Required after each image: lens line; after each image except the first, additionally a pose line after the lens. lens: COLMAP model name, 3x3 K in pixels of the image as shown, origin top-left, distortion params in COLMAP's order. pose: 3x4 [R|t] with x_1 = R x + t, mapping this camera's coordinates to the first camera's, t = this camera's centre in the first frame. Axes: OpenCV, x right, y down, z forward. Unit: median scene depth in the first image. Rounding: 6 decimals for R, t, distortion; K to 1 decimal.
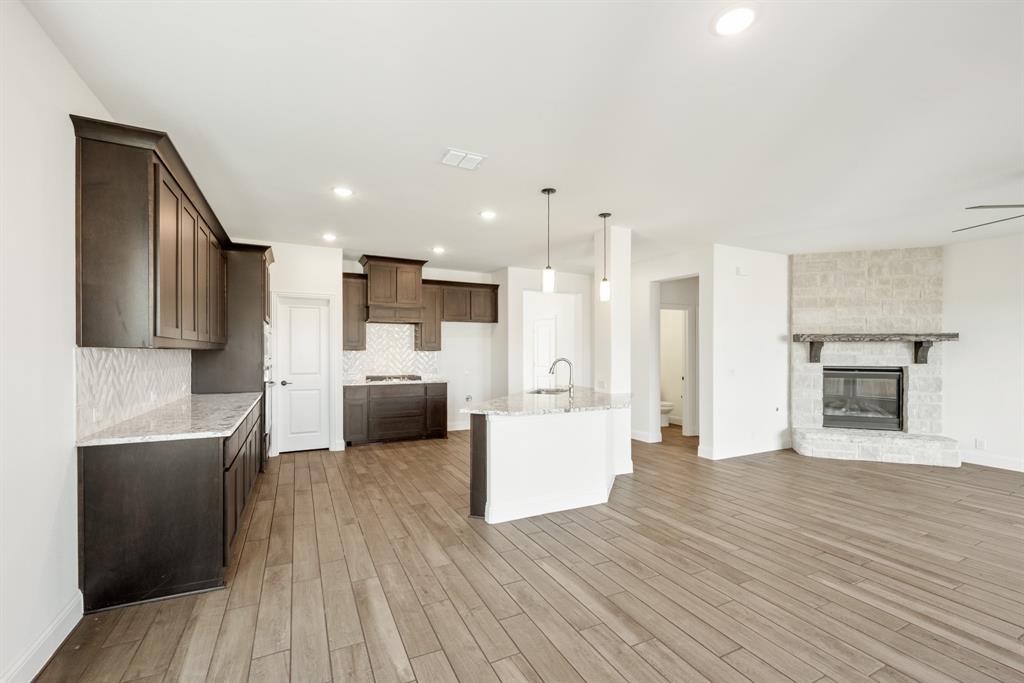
lens RADIAL K [[419.6, 0, 504.8], [0, 419.6, 353.1], [0, 0, 1]] dist [-0.000013, -0.000920]
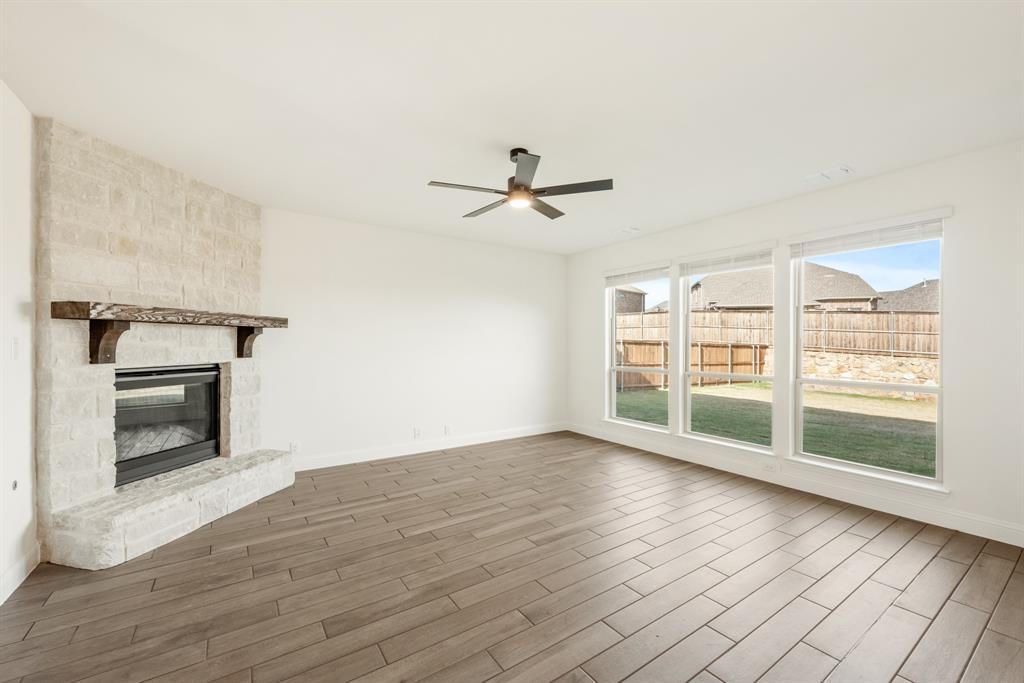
lens RADIAL K [[419.6, 0, 512.0], [0, 419.6, 342.1], [0, 0, 1]] dist [-0.000013, -0.000920]
pose [[-0.143817, -0.001087, 0.989604, 0.196958], [0.001720, 0.999998, 0.001348, -0.001951], [-0.989603, 0.001896, -0.143815, 0.624267]]
